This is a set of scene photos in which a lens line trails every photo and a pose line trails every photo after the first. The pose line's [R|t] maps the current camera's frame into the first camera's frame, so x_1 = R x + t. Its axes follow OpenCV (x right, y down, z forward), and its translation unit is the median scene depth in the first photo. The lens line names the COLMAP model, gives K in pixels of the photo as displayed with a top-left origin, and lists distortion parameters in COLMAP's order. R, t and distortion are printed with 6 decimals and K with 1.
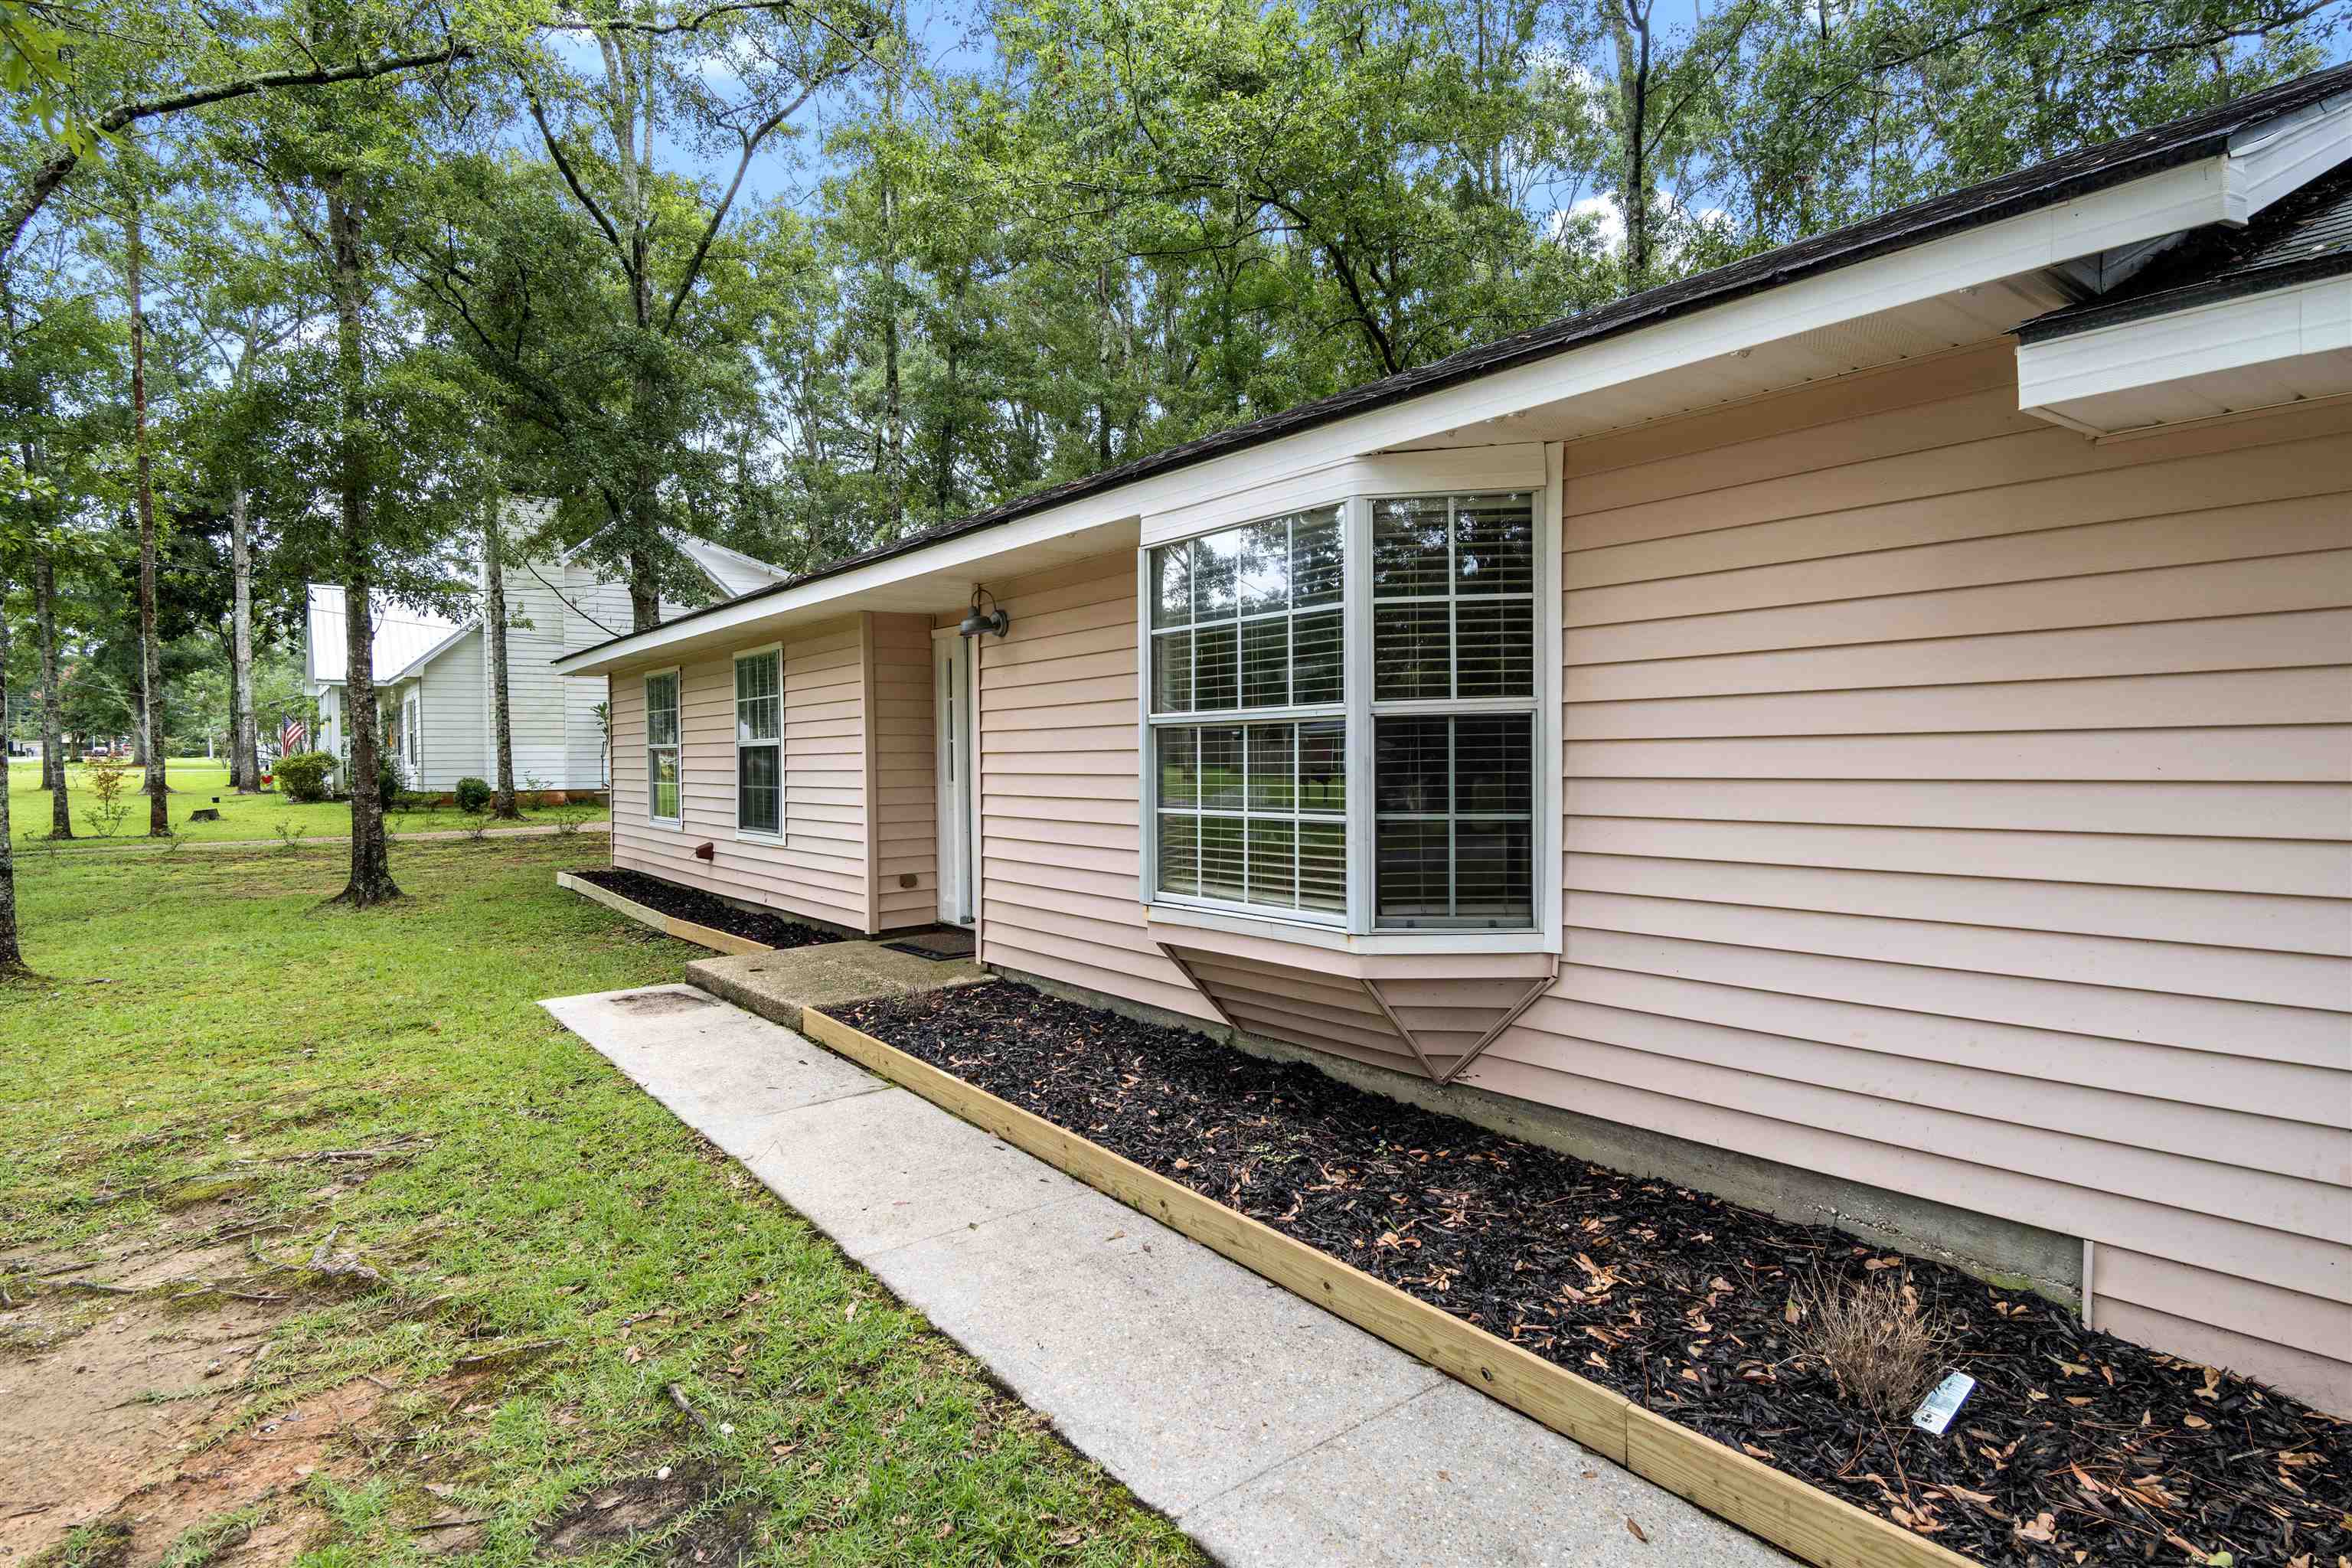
lens RADIAL K [[1252.9, 0, 1177.4], [0, 1252.9, 777.5], [0, 0, 1]] dist [-0.016238, 0.004818]
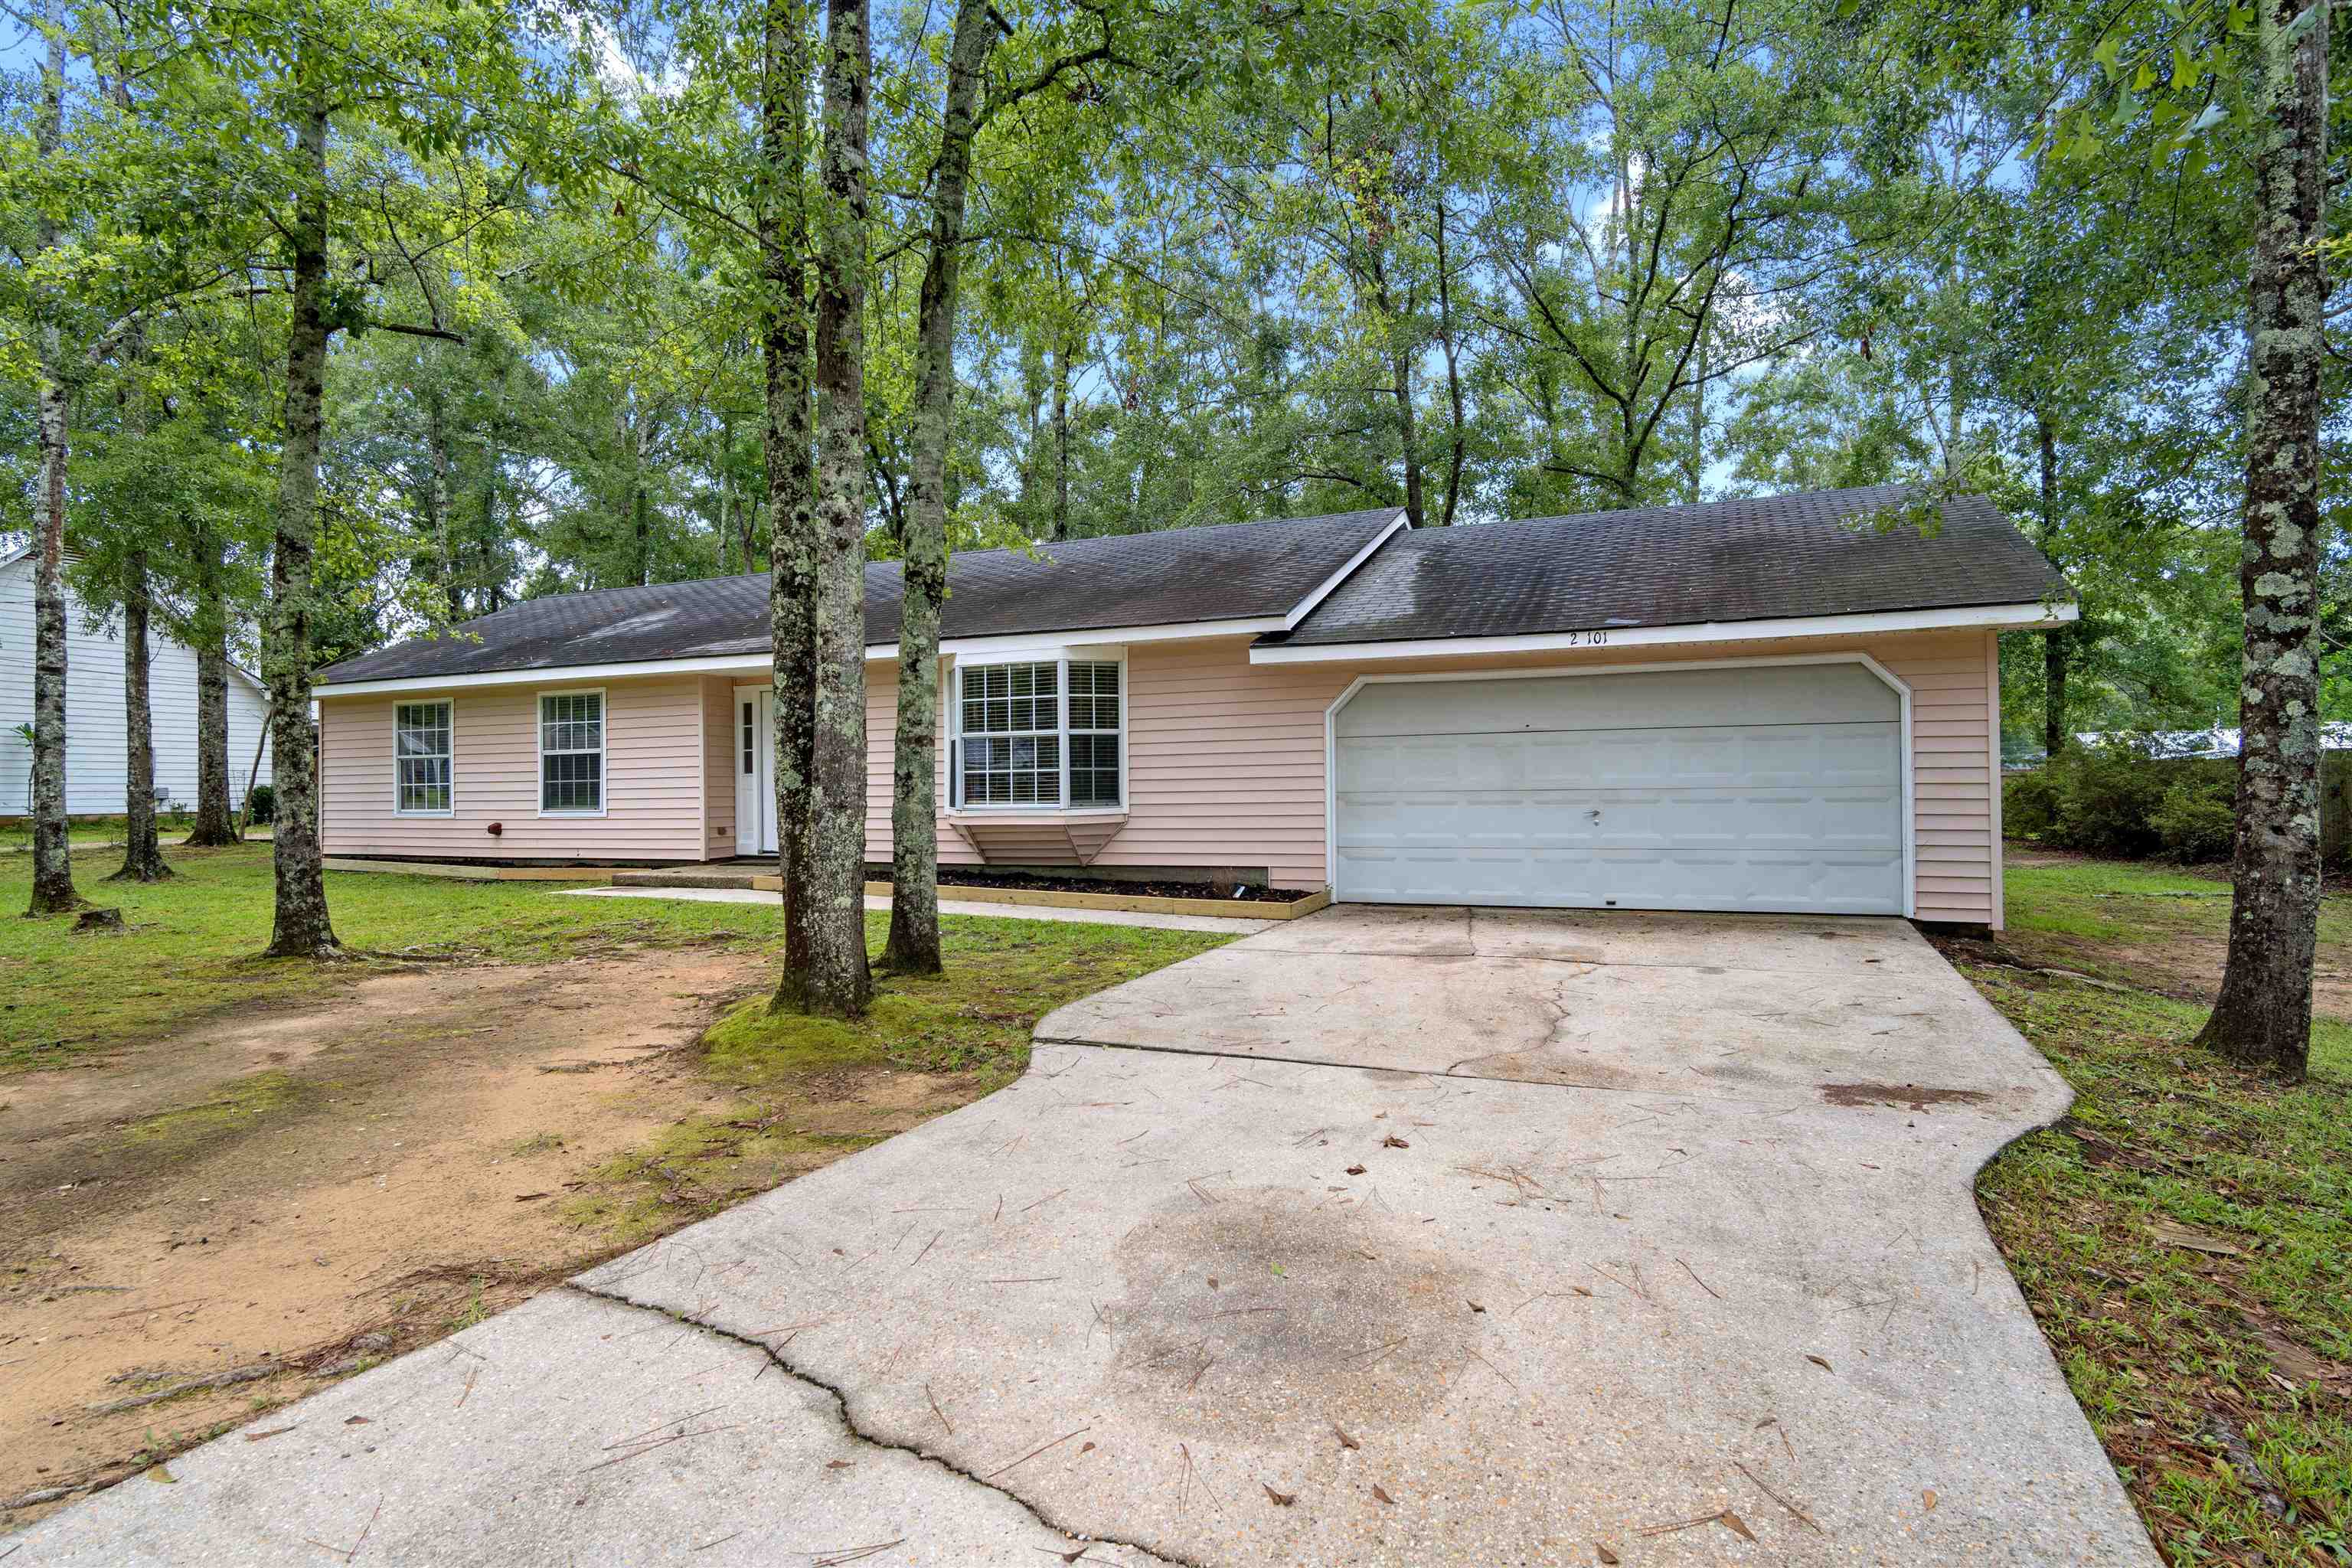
lens RADIAL K [[1252.9, 0, 1177.4], [0, 1252.9, 777.5], [0, 0, 1]] dist [-0.016238, 0.004818]
pose [[0.872511, 0.005619, 0.488563, -1.004235], [0.011683, 0.999408, -0.032358, 0.142266], [-0.488455, 0.033941, 0.871929, -1.593041]]
